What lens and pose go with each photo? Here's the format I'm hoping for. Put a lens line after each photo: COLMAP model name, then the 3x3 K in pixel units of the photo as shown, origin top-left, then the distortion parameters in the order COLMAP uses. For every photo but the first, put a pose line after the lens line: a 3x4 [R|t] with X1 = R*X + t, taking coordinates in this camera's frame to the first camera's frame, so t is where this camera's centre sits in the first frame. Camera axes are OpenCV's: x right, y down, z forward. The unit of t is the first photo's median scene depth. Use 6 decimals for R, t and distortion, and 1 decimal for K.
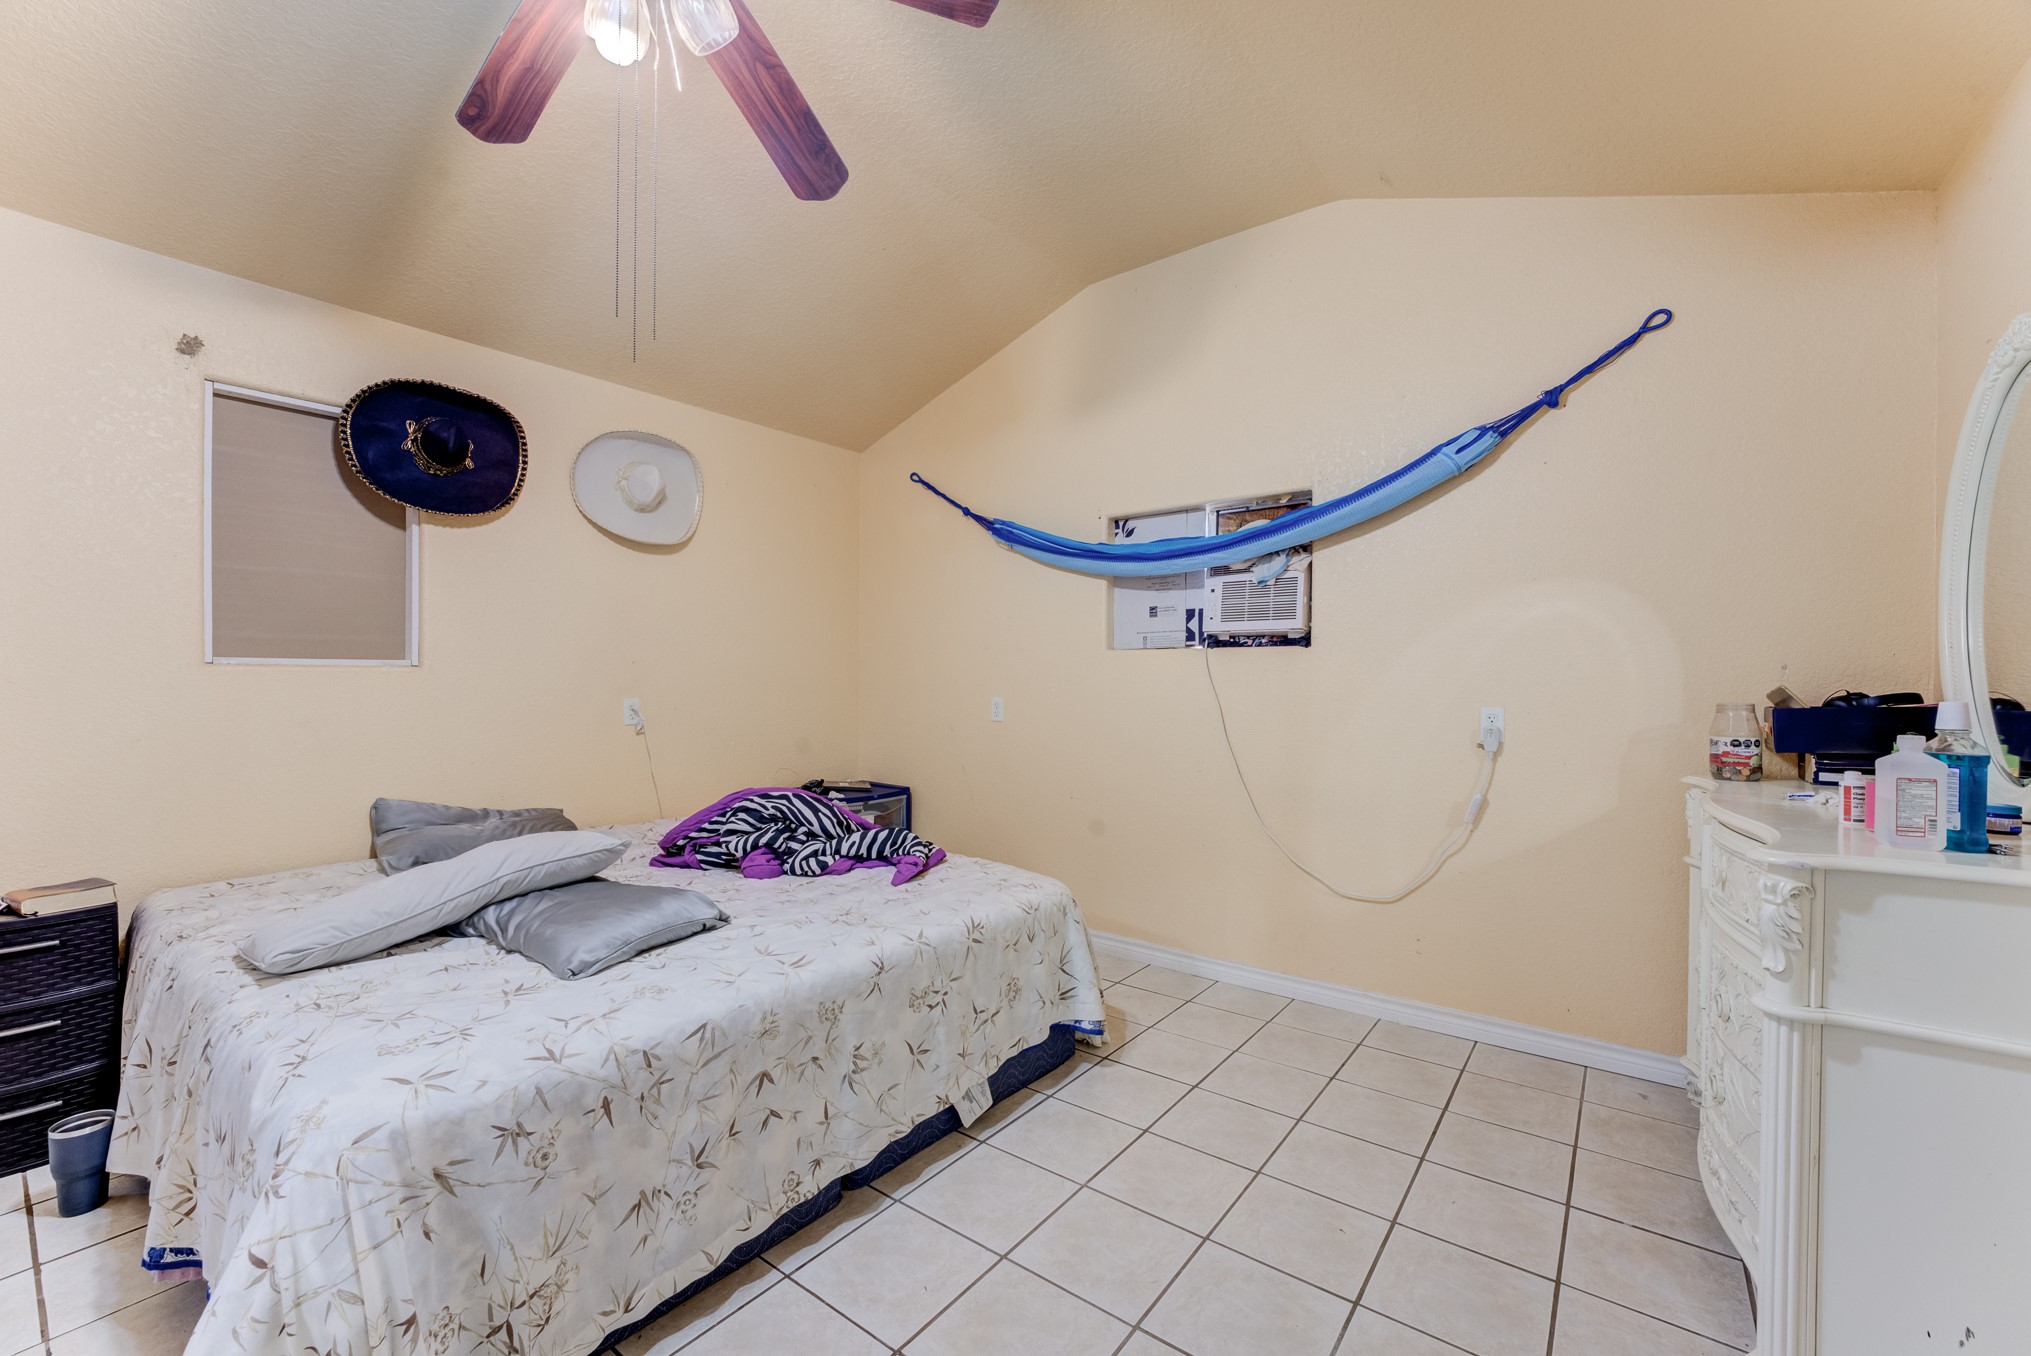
lens RADIAL K [[814.2, 0, 1003.9], [0, 814.2, 683.8], [0, 0, 1]] dist [-0.019344, 0.004176]
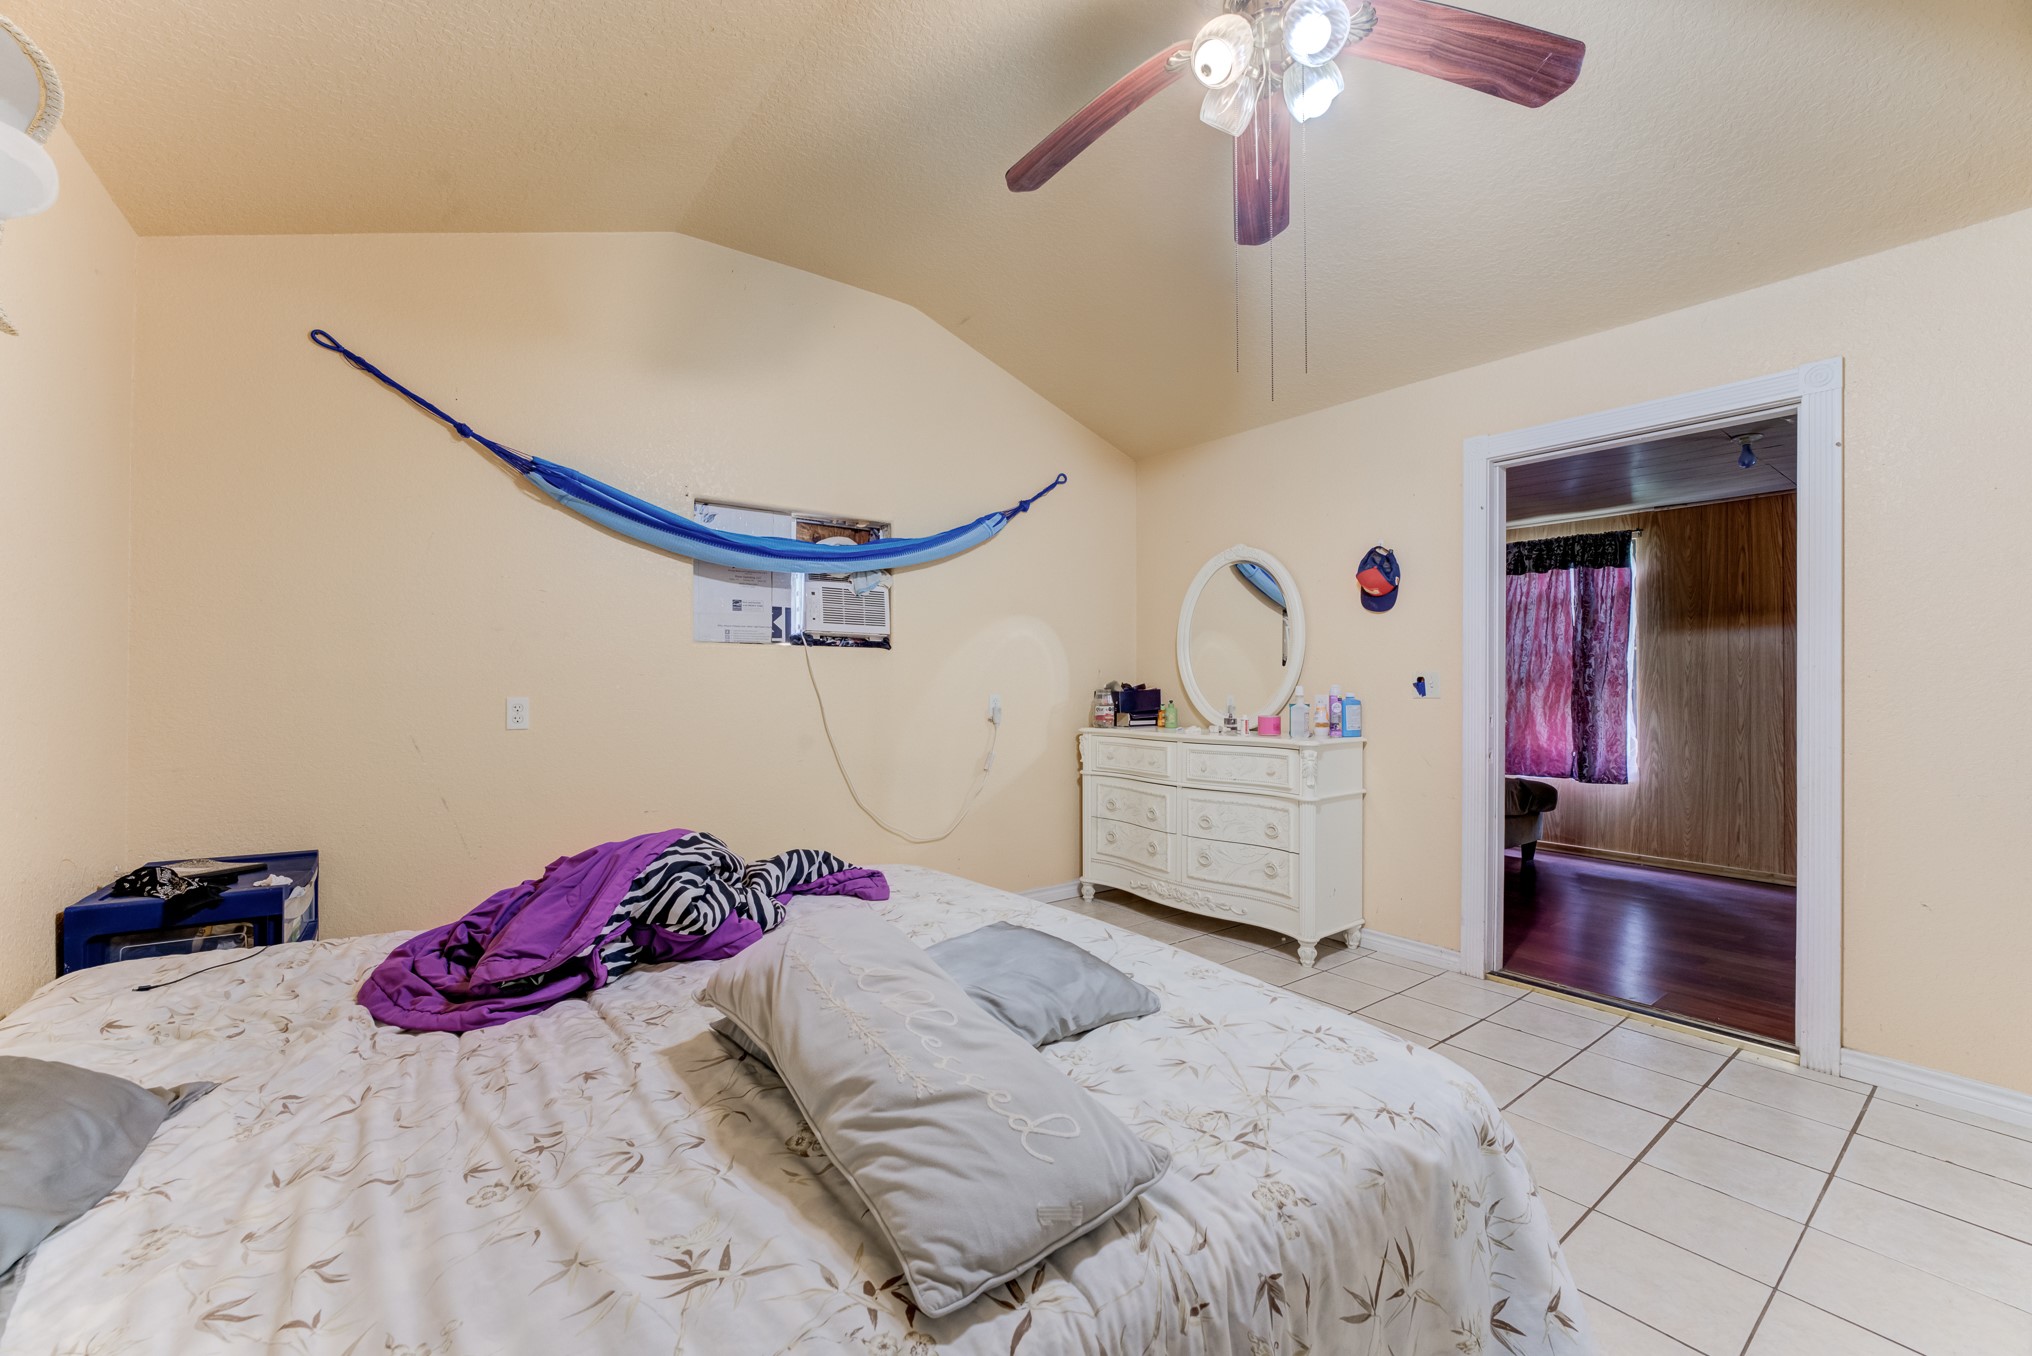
lens RADIAL K [[814.6, 0, 1005.9], [0, 814.6, 676.9], [0, 0, 1]] dist [-0.019344, 0.004176]
pose [[0.269984, 0.000345, 0.962865, -0.738801], [-0.005217, 0.999986, 0.001104, -0.005284], [-0.962851, -0.005321, 0.269982, 0.463148]]
